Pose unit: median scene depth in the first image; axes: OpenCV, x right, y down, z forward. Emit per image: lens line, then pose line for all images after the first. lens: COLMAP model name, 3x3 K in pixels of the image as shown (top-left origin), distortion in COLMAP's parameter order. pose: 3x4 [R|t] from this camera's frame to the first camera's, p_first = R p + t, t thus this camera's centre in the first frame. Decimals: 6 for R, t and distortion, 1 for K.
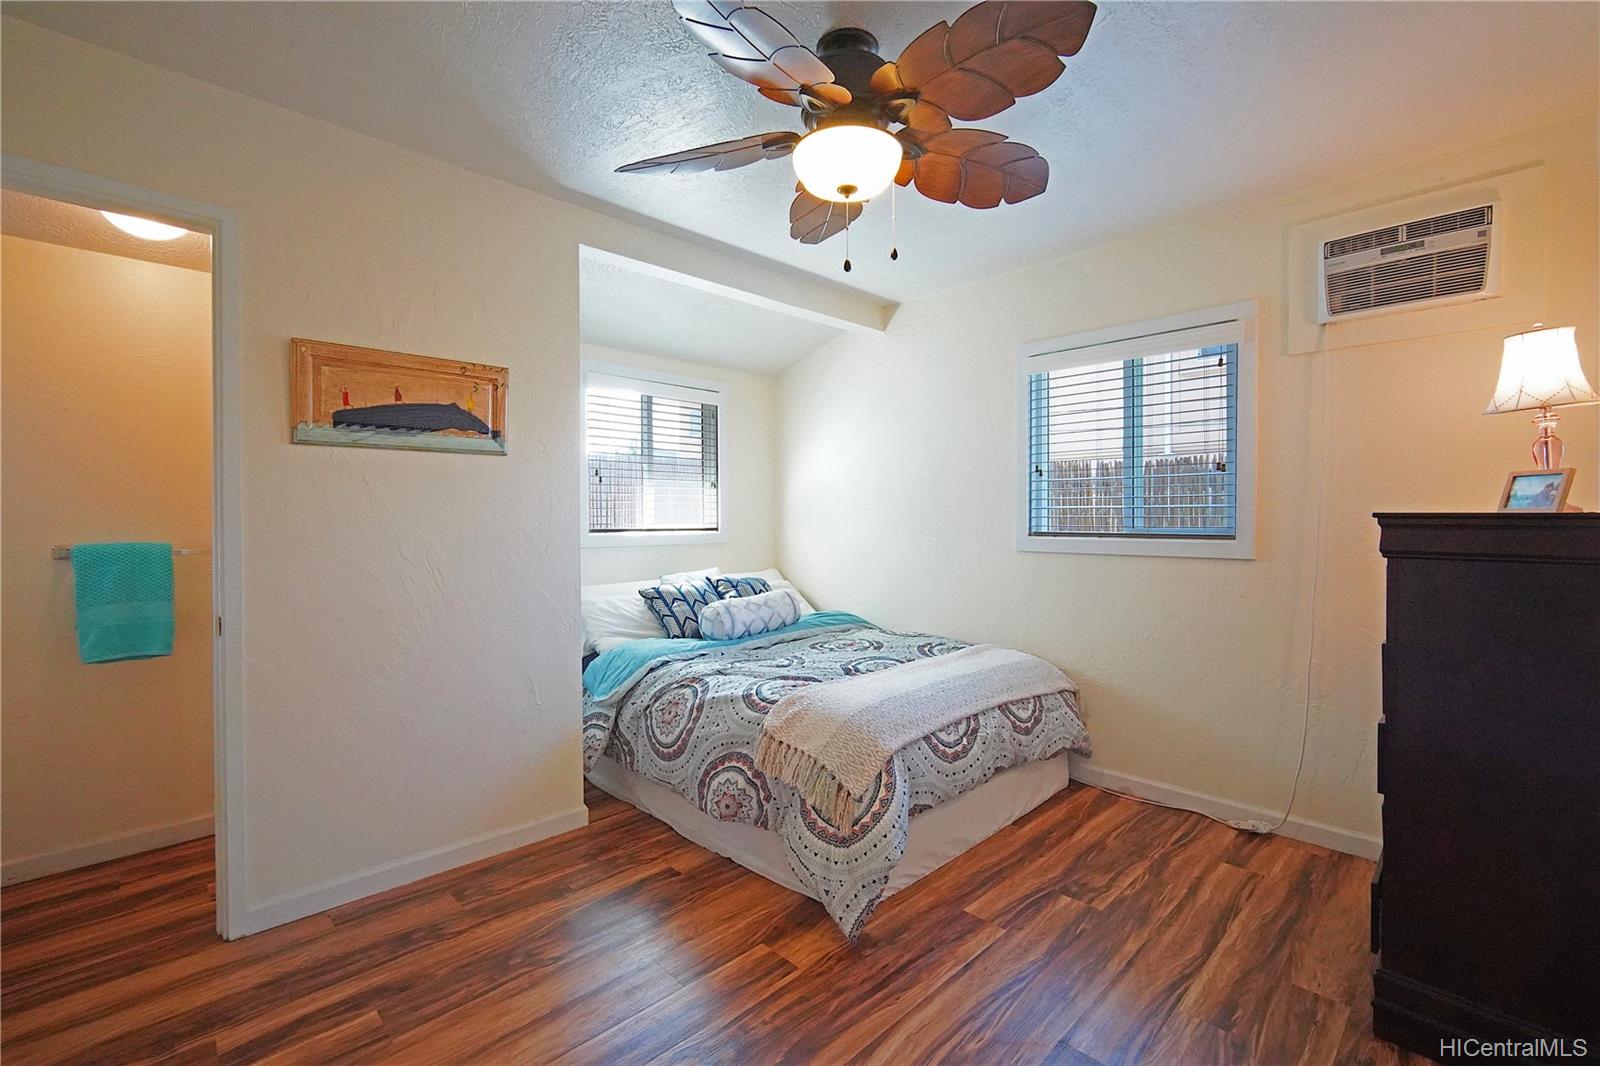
lens RADIAL K [[693.6, 0, 799.2], [0, 693.6, 525.3], [0, 0, 1]] dist [-0.015390, 0.005794]
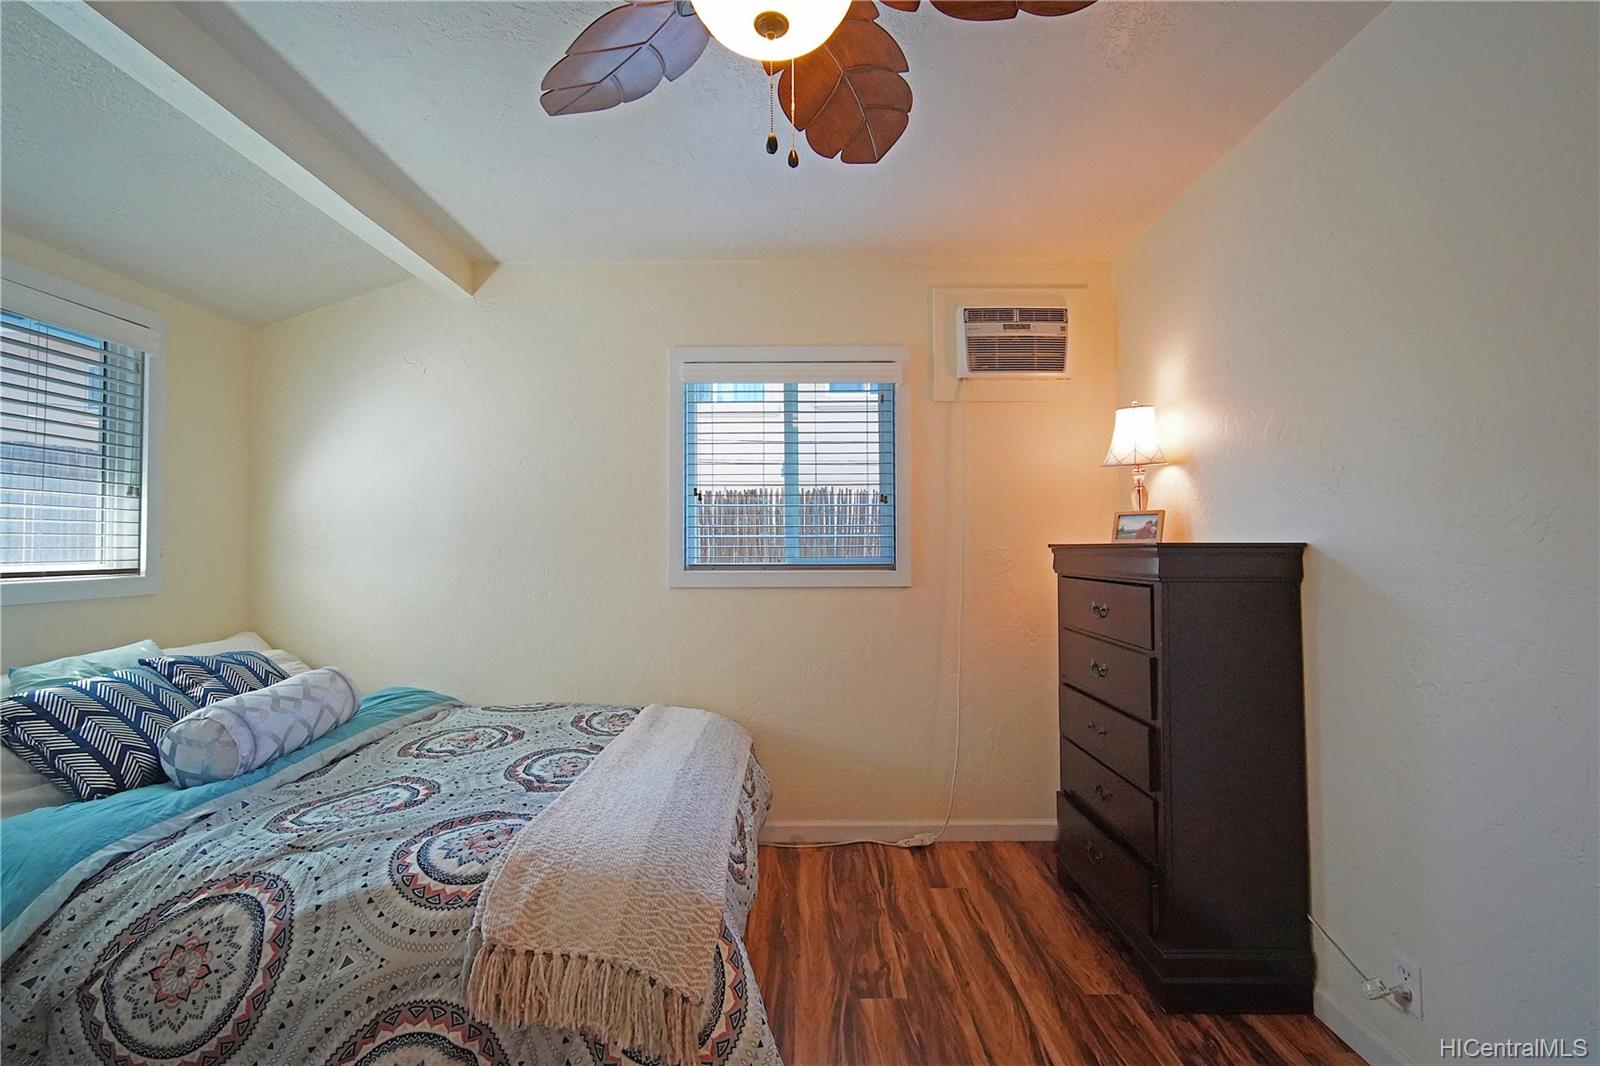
lens RADIAL K [[693.6, 0, 799.2], [0, 693.6, 525.3], [0, 0, 1]] dist [-0.015390, 0.005794]
pose [[0.697851, 0.020188, 0.715958, -0.229550], [0.010513, 0.999206, -0.038422, -0.005843], [-0.716166, 0.034339, 0.697085, 0.367956]]
